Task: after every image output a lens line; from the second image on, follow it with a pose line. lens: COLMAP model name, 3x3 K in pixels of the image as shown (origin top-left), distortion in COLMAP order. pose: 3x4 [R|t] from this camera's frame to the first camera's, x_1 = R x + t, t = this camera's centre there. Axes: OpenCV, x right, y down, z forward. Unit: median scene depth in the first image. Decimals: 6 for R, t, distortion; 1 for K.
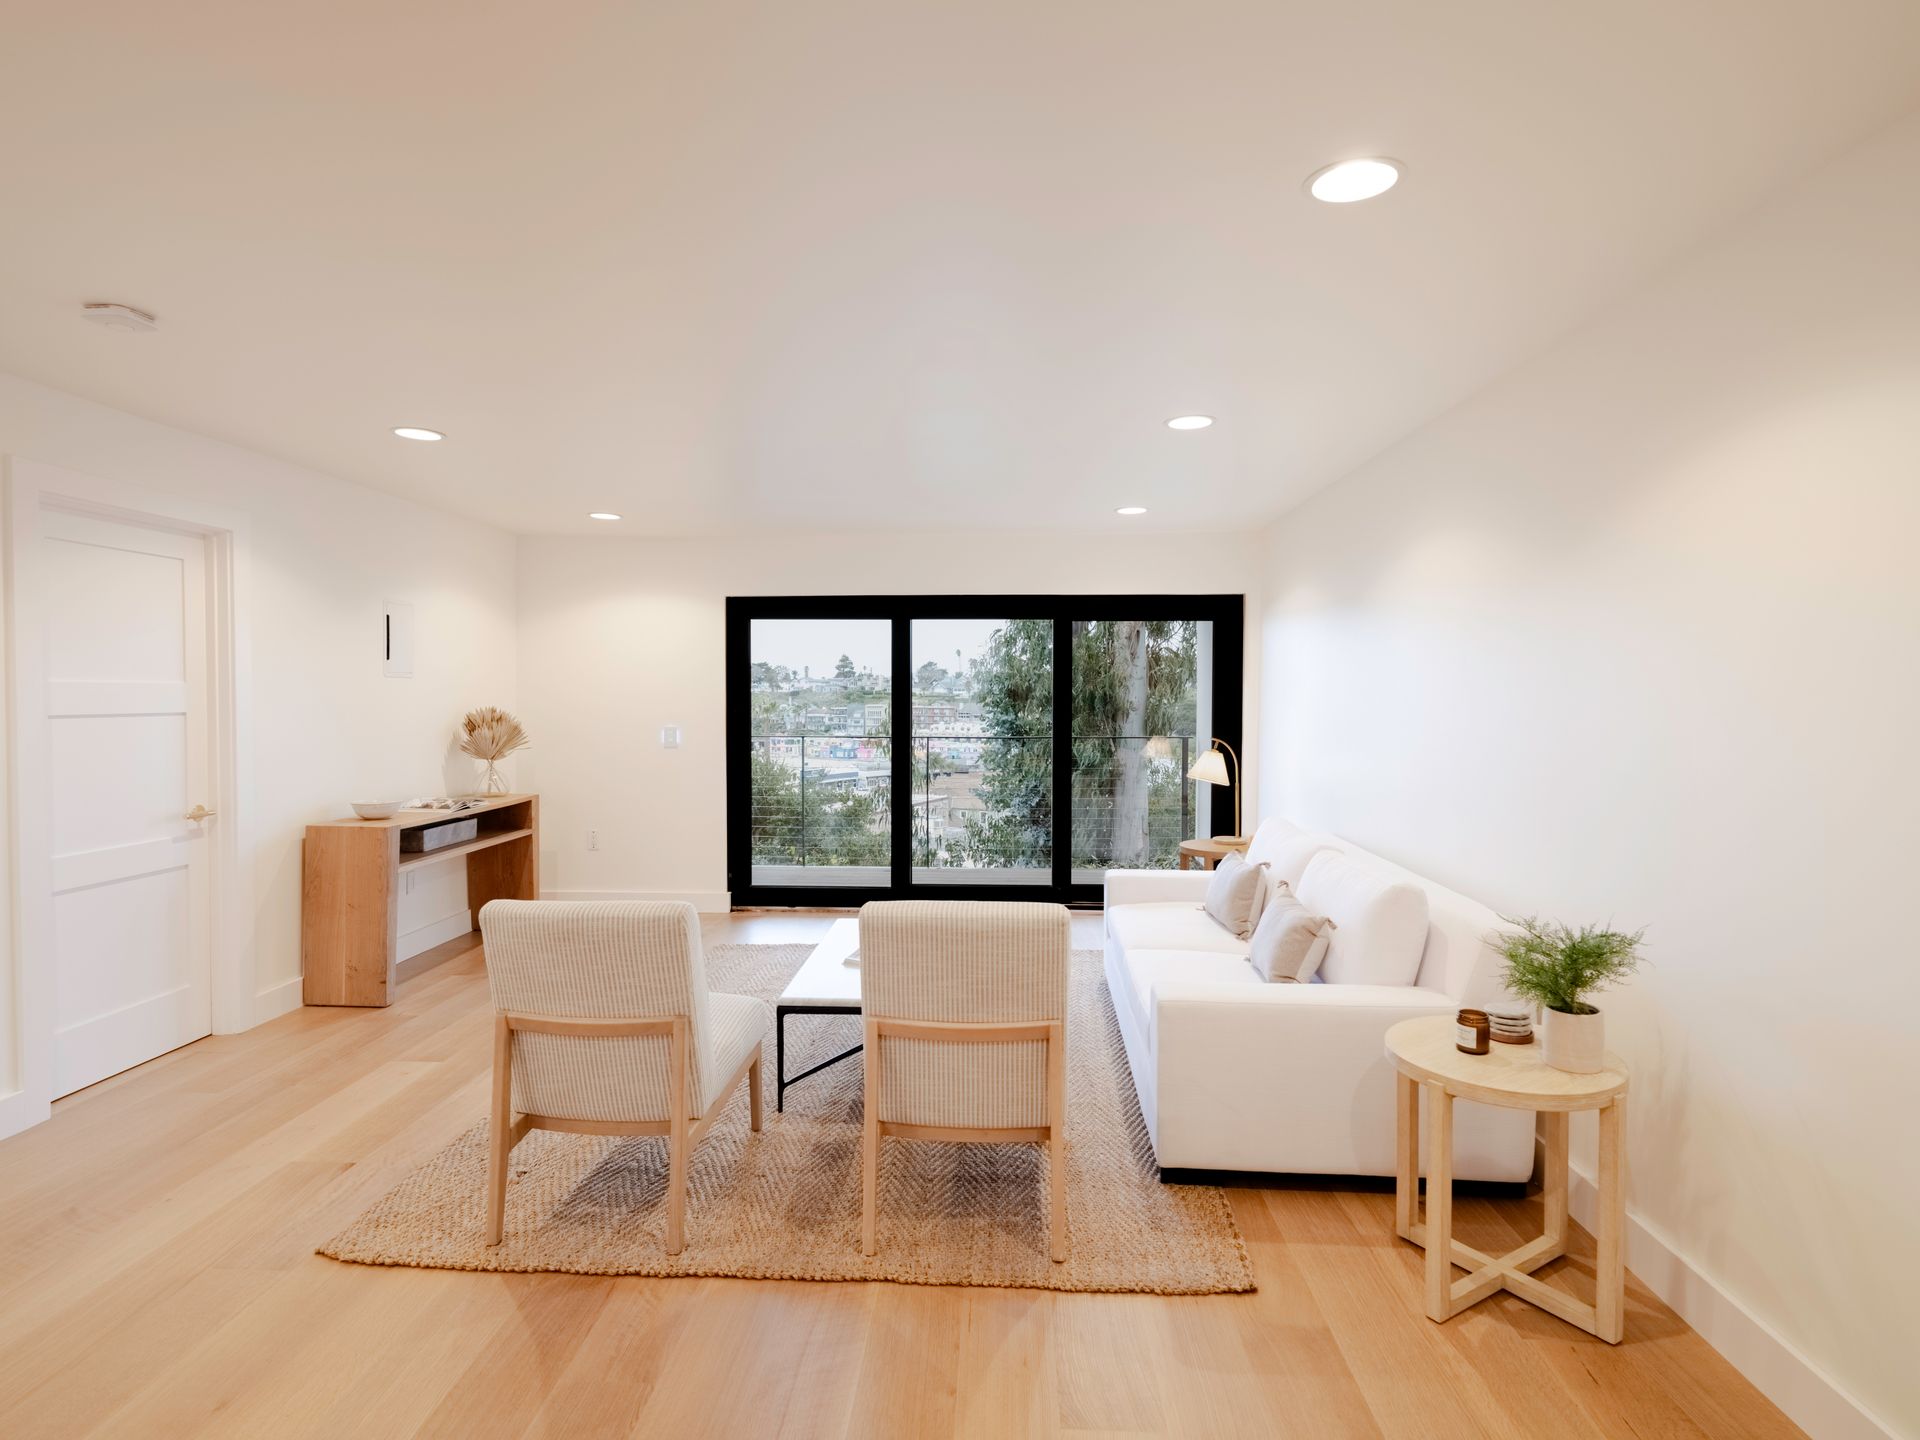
lens RADIAL K [[1028.1, 0, 961.4], [0, 1028.1, 725.5], [0, 0, 1]] dist [0.001567, -0.001376]
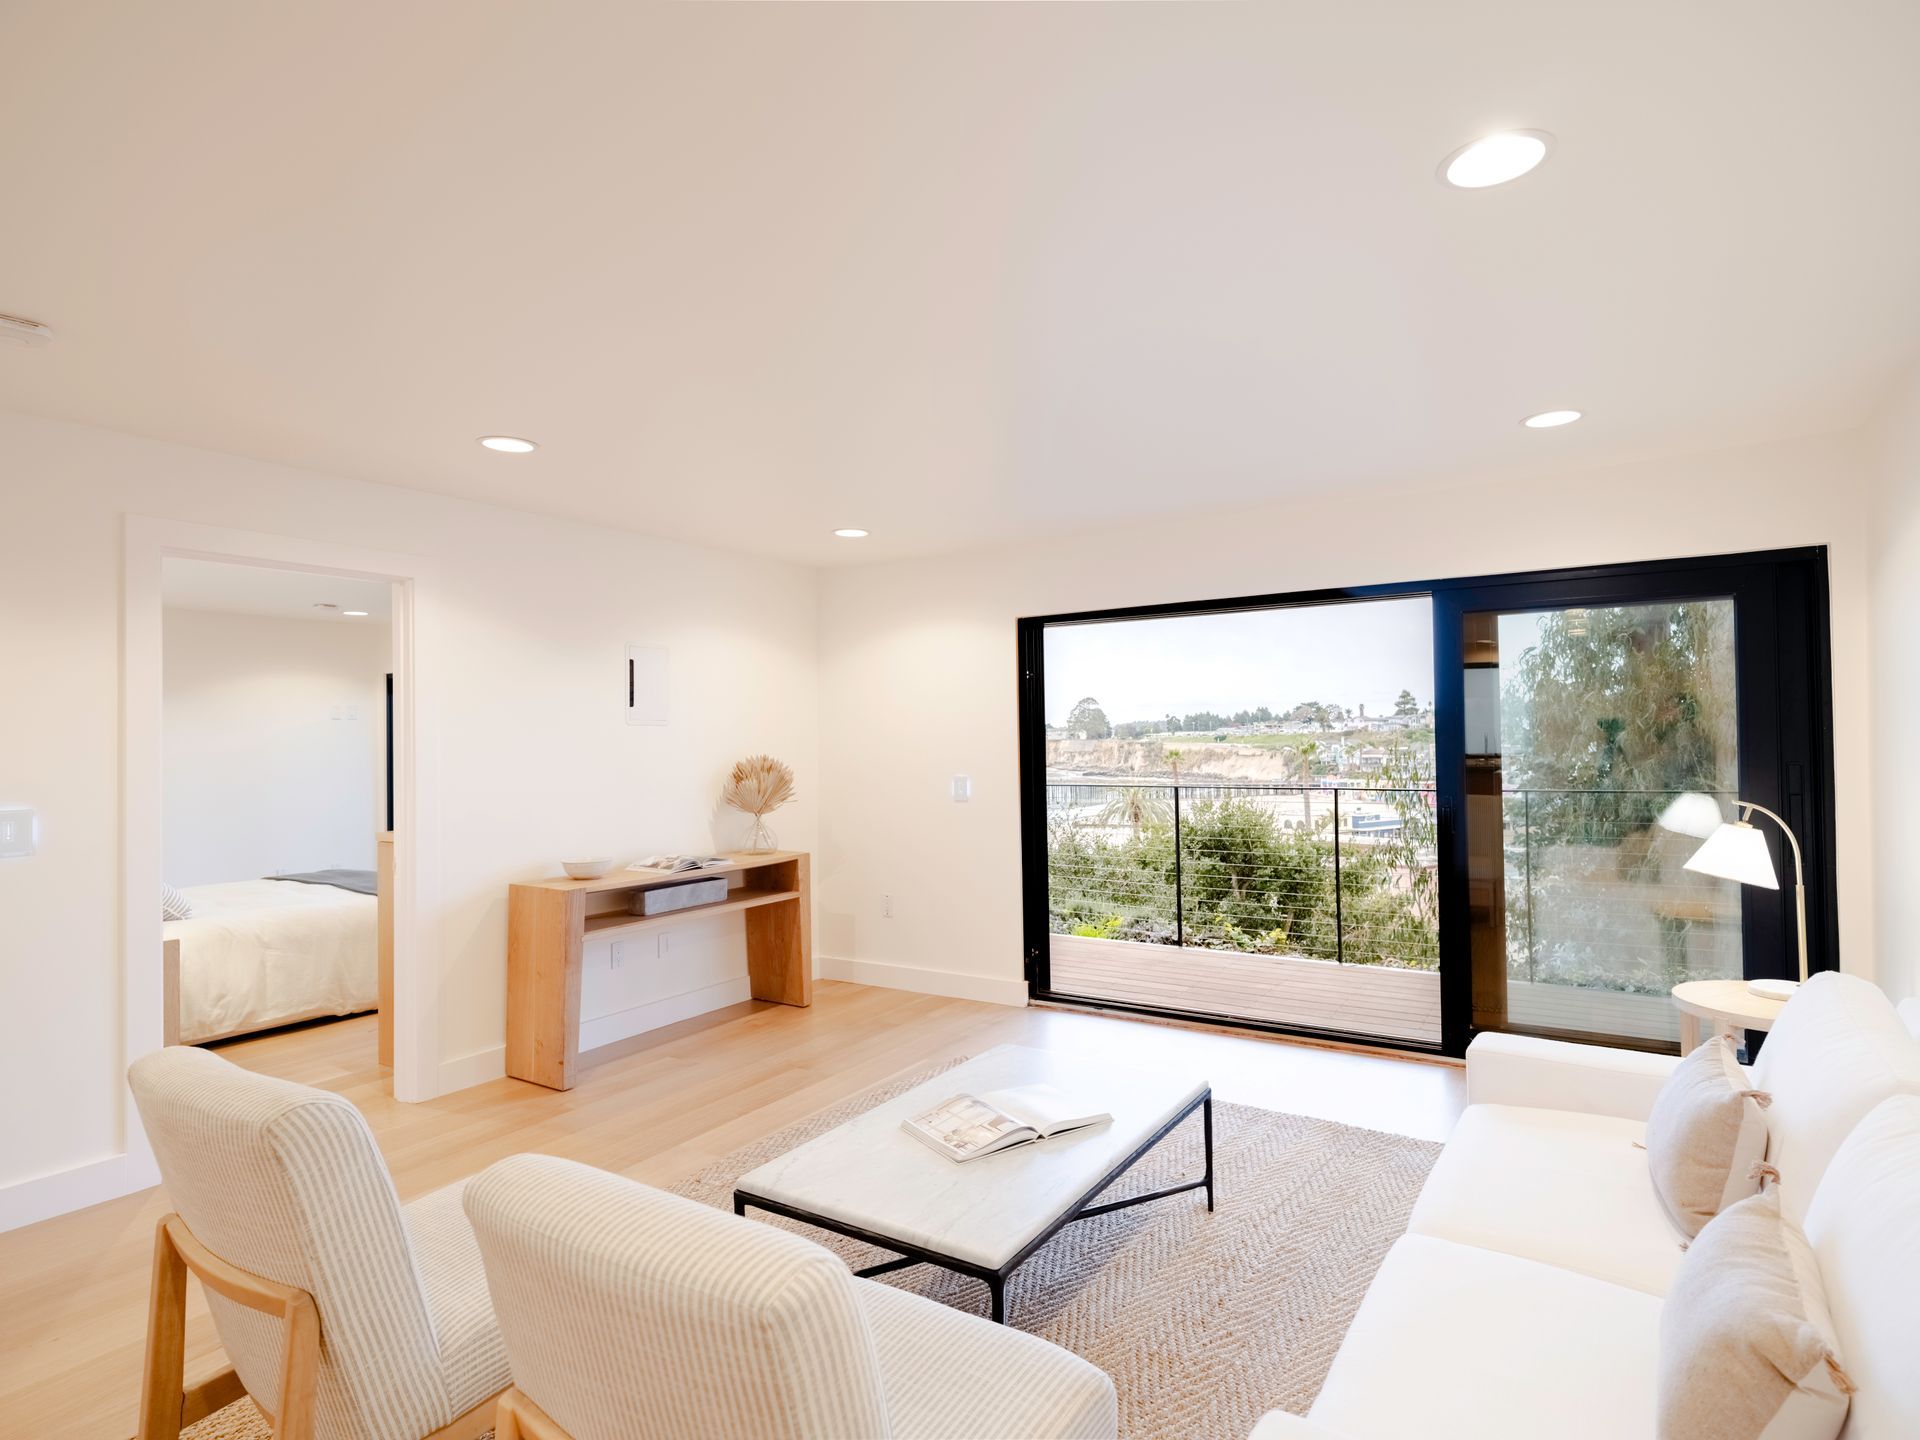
lens RADIAL K [[1028.1, 0, 961.4], [0, 1028.1, 725.5], [0, 0, 1]] dist [0.001567, -0.001376]
pose [[0.866040, -0.022183, -0.499482, 0.155741], [0.001892, 0.999153, -0.041094, -0.006671], [0.499971, 0.034644, 0.865349, 0.300593]]
